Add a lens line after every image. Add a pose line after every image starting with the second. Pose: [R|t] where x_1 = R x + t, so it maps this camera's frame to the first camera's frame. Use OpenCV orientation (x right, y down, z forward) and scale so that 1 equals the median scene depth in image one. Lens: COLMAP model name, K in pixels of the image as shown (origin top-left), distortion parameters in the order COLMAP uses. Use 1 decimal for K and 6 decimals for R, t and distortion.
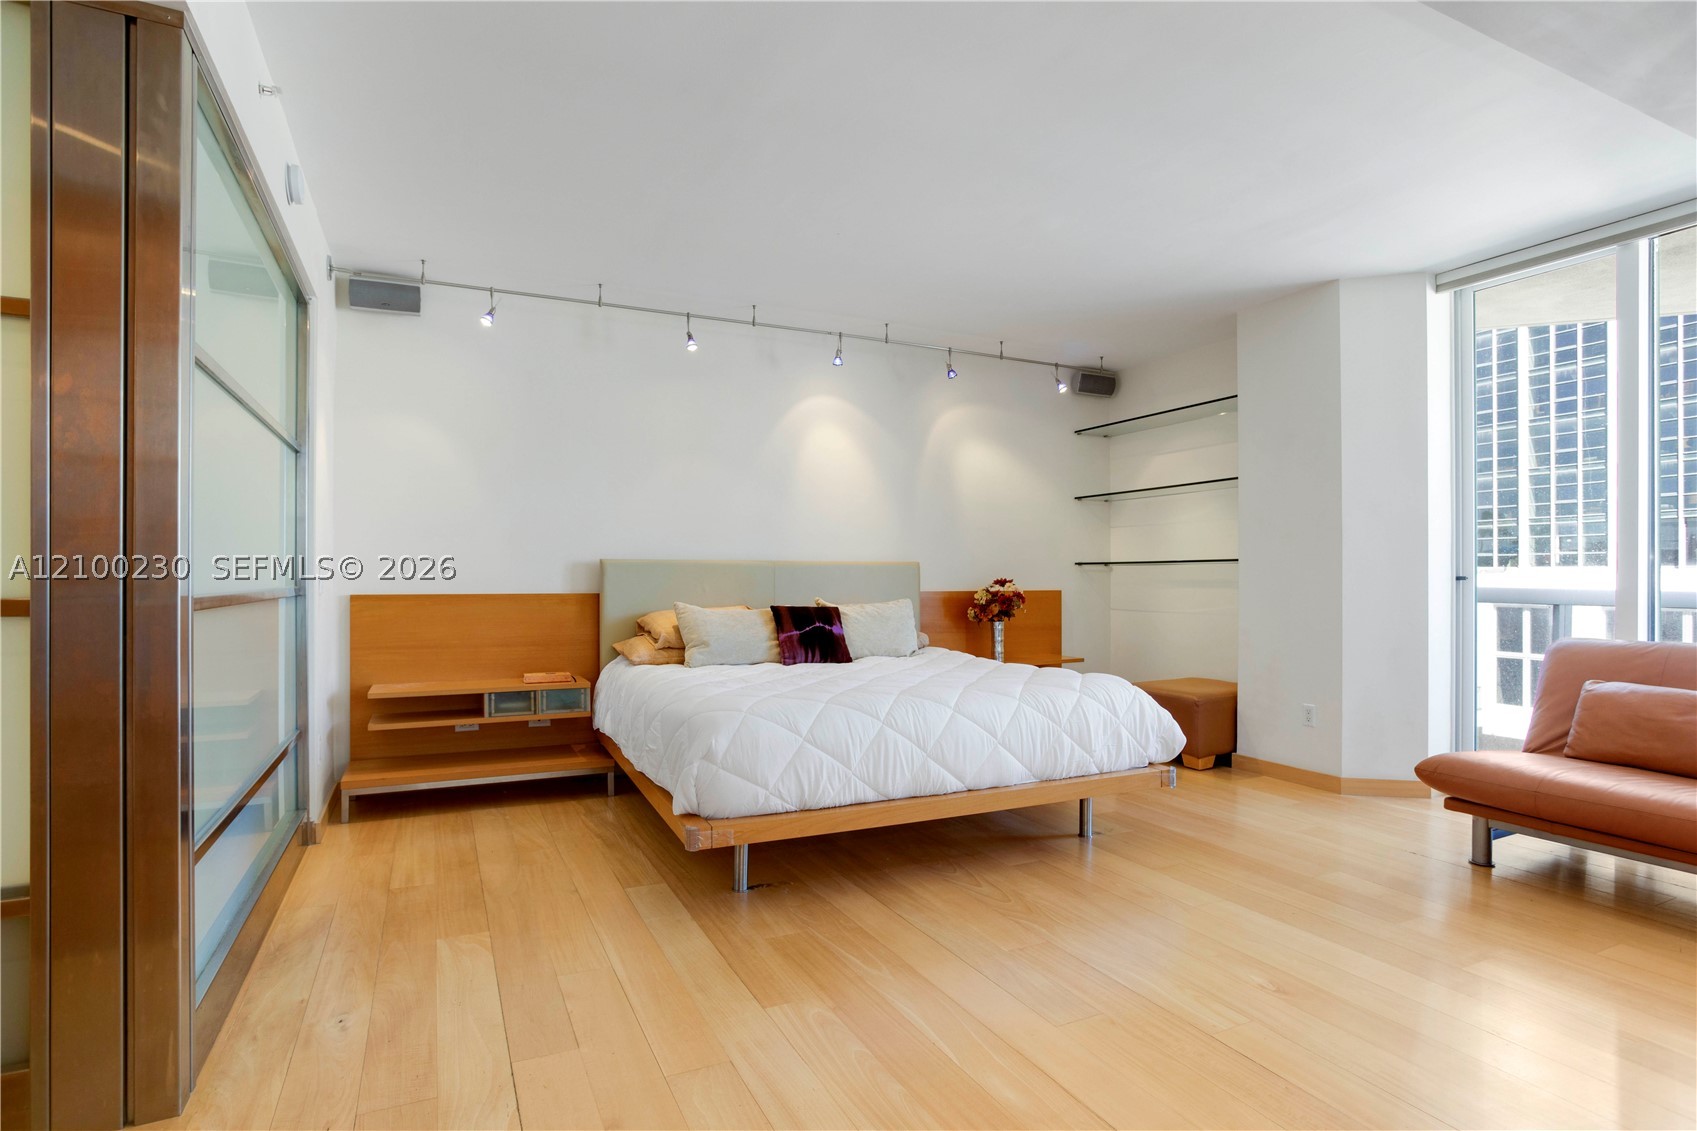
lens RADIAL K [[889.6, 0, 854.2], [0, 889.6, 580.1], [0, 0, 1]] dist [-0.065159, 0.033276]
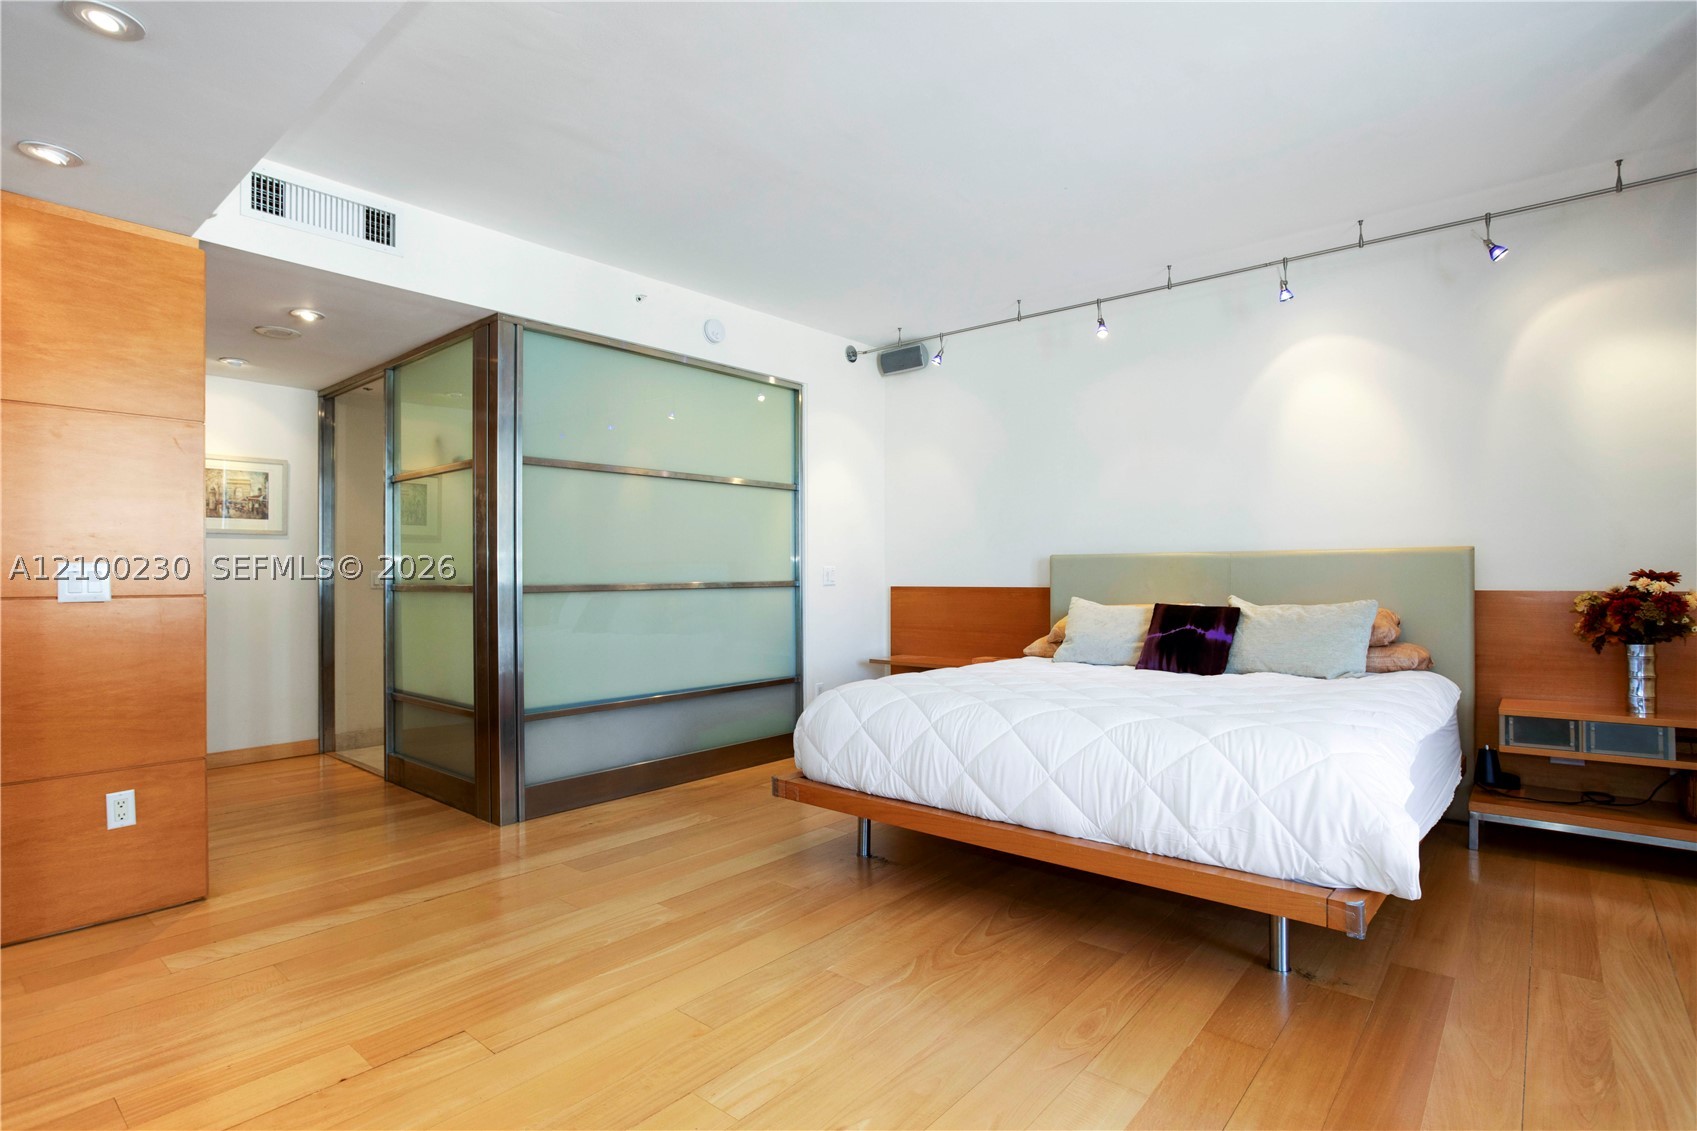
lens RADIAL K [[889.6, 0, 854.2], [0, 889.6, 580.1], [0, 0, 1]] dist [-0.065159, 0.033276]
pose [[0.373751, -0.000058, -0.927529, 0.804384], [0.002112, 0.999997, 0.000789, 0.005261], [0.927527, -0.002254, 0.373750, 0.518714]]
